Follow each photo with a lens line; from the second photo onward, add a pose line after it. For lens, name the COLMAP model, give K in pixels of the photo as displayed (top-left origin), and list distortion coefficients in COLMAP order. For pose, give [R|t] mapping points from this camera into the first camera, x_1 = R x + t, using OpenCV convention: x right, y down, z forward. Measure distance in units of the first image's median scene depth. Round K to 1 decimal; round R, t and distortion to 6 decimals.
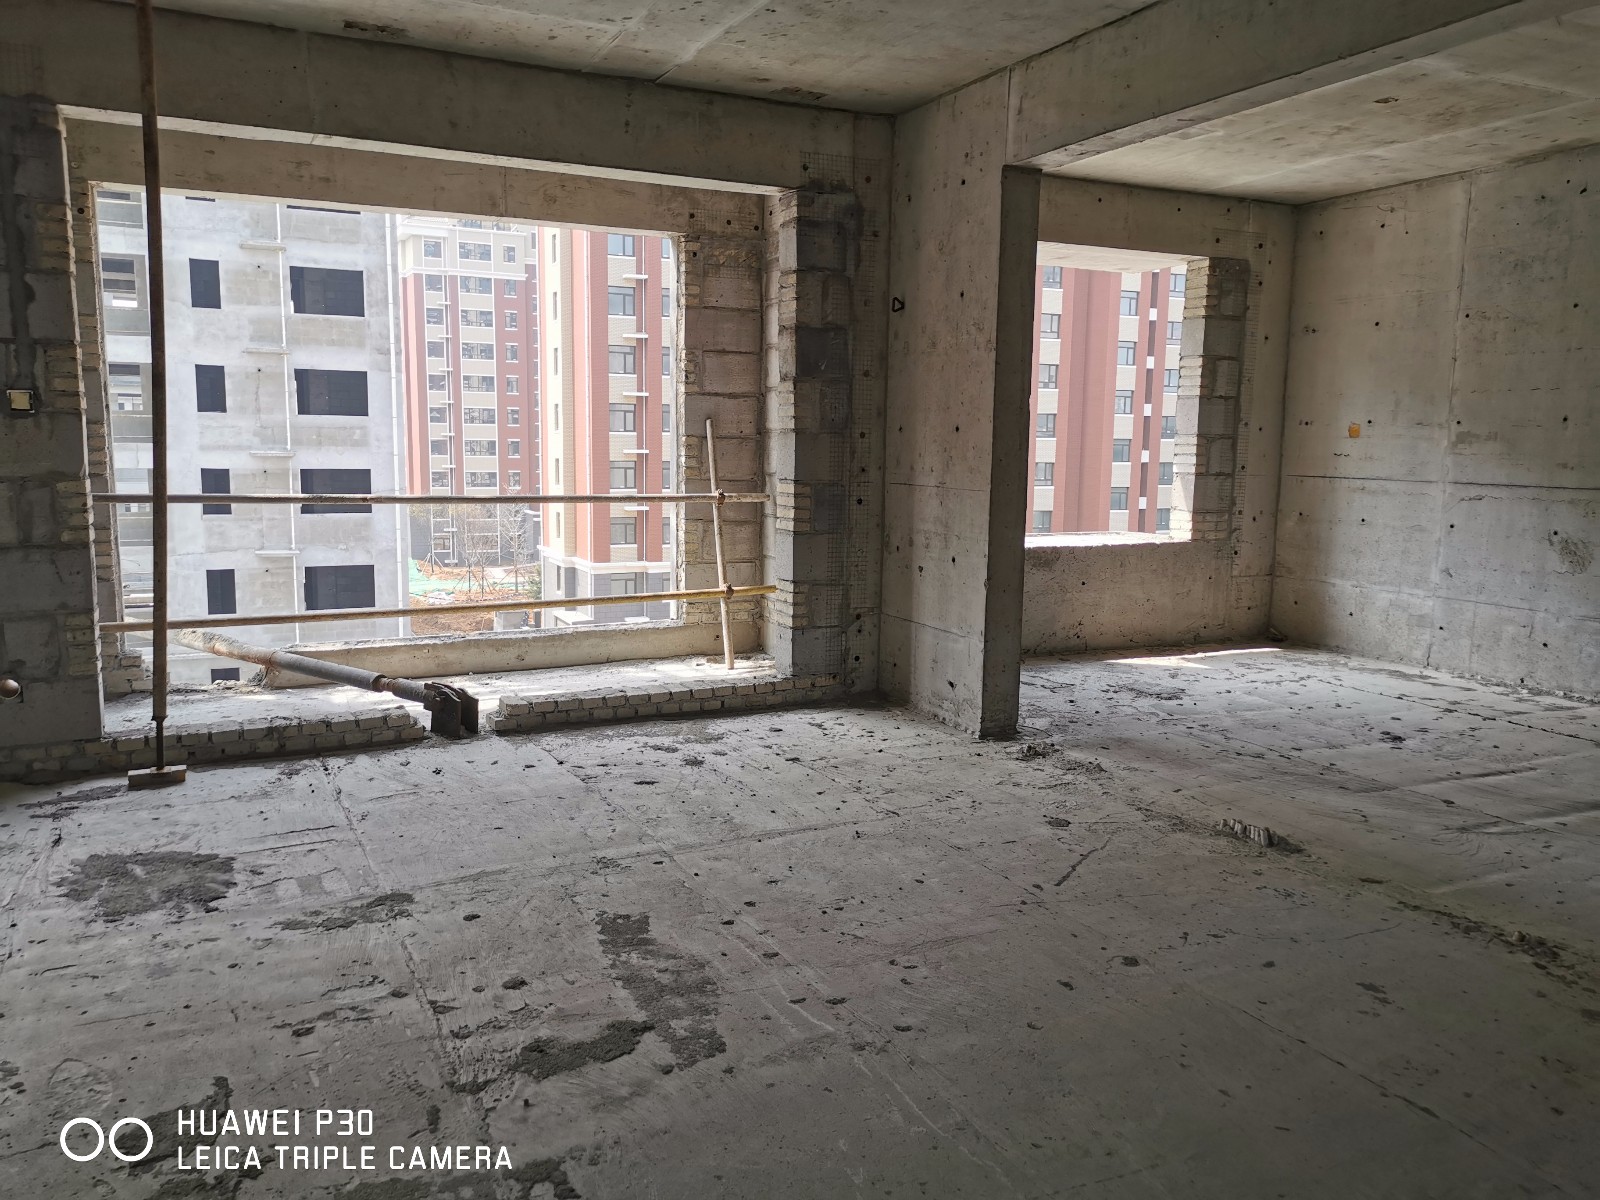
lens RADIAL K [[1241.9, 0, 799.1], [0, 1241.9, 600.9], [0, 0, 1]] dist [0.044876, -0.021579]
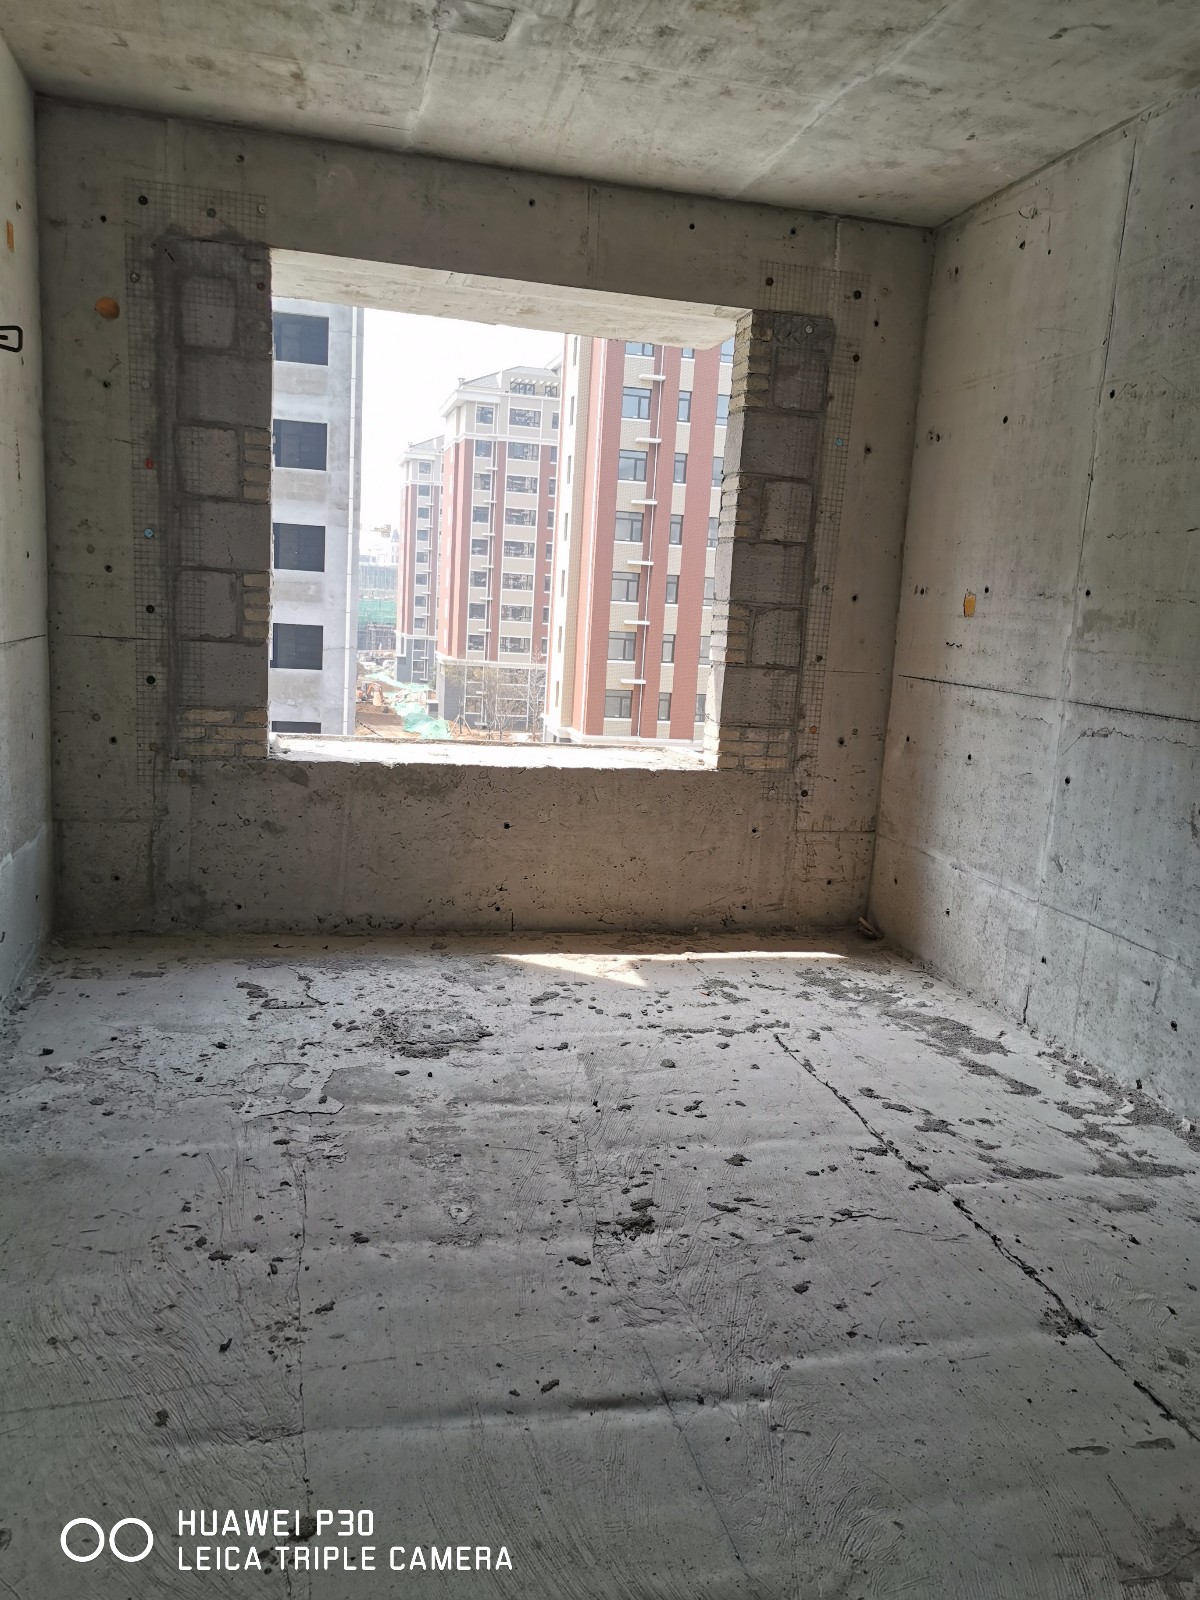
lens RADIAL K [[1241.9, 0, 598.9], [0, 1241.9, 796.9], [0, 0, 1]] dist [0.044876, -0.021579]
pose [[0.975518, 0.075888, -0.206413, 0.397461], [-0.072582, 0.997084, 0.023553, -0.046325], [0.207598, -0.007995, 0.978181, 0.384562]]
